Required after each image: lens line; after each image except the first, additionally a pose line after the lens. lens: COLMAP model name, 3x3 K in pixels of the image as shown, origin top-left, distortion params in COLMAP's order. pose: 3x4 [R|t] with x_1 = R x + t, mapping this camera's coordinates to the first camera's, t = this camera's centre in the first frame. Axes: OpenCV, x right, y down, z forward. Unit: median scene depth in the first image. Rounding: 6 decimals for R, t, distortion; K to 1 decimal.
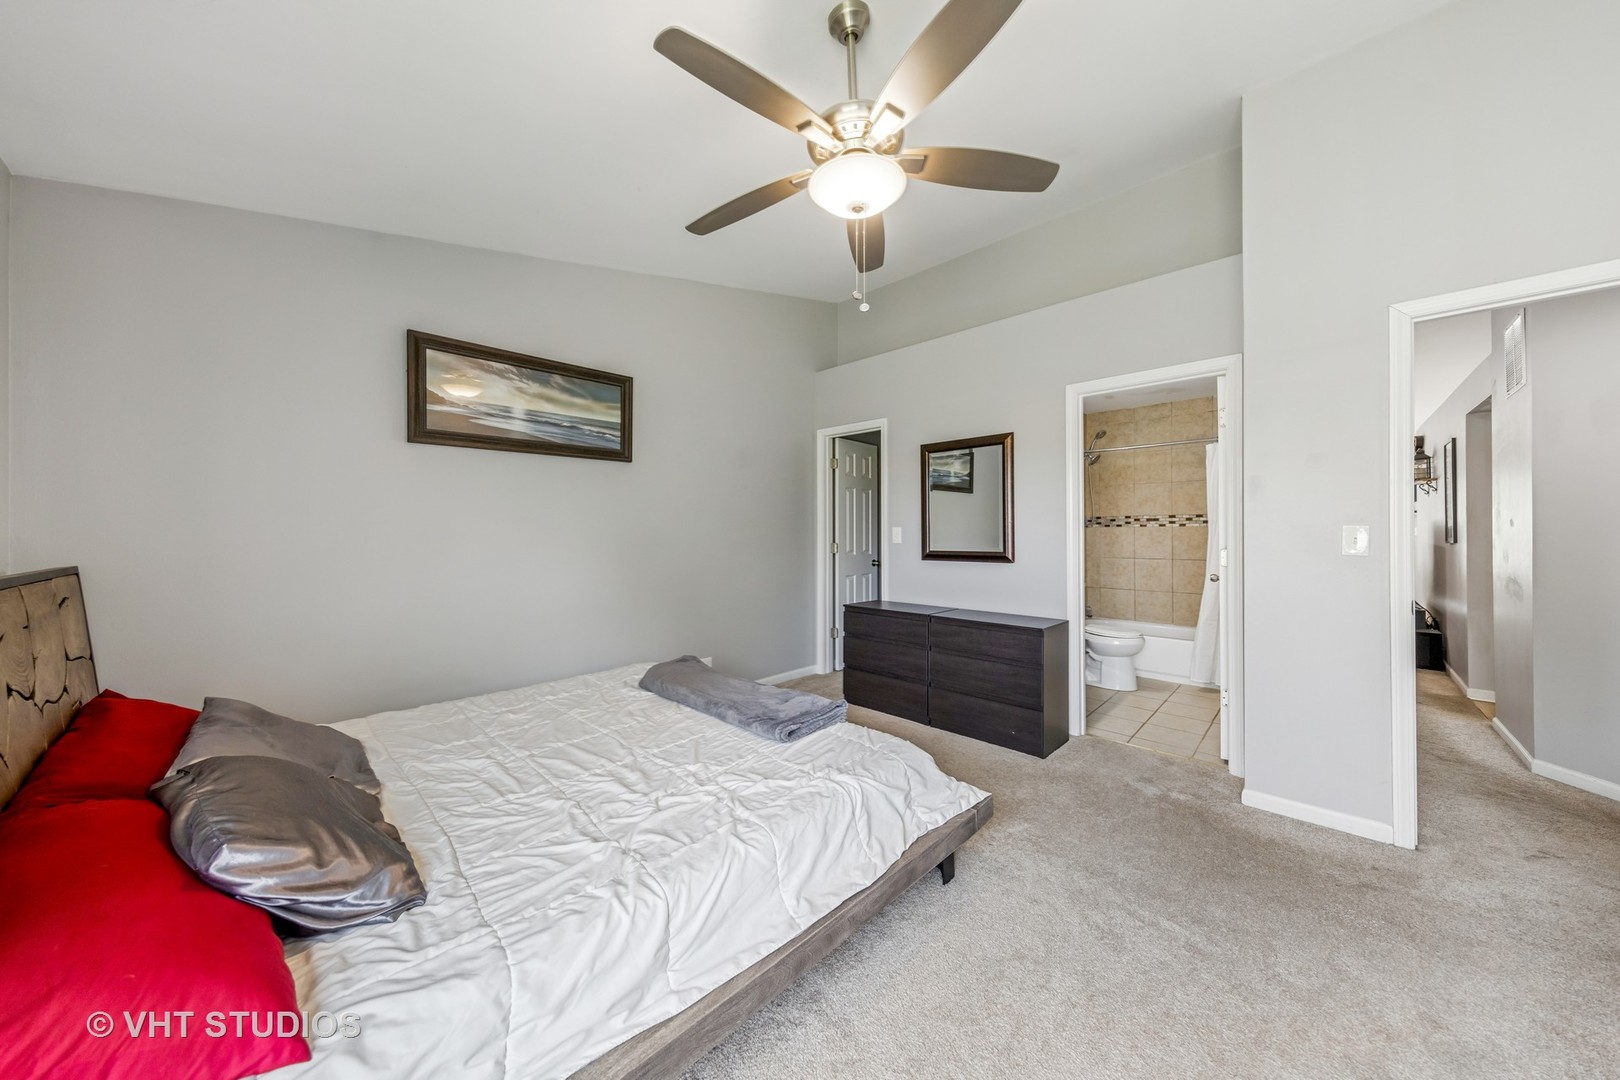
lens RADIAL K [[545.8, 0, 810.4], [0, 545.8, 543.2], [0, 0, 1]] dist [0.000801, 0.000011]
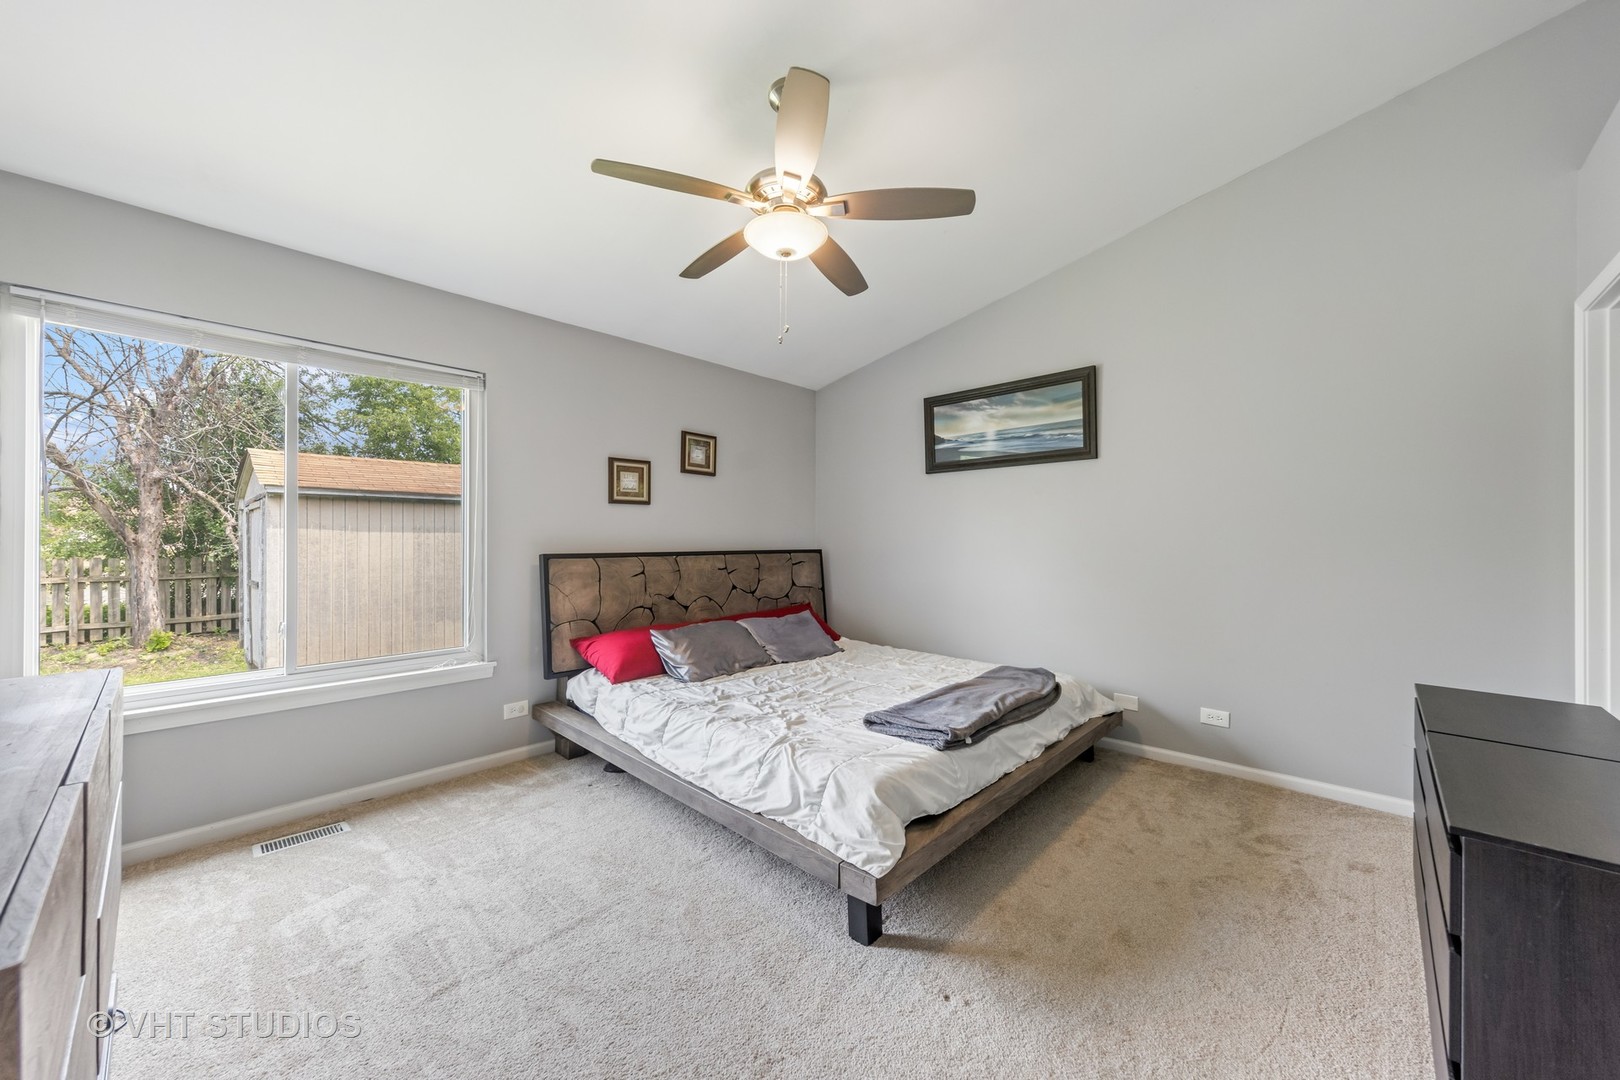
lens RADIAL K [[594.3, 0, 807.0], [0, 594.3, 547.1], [0, 0, 1]] dist [0.001346, 0.000020]
pose [[-0.002264, 0.017680, -0.999841, 1.507676], [-0.023280, 0.999572, 0.017728, -0.013938], [0.999726, 0.023317, -0.001851, 1.175486]]
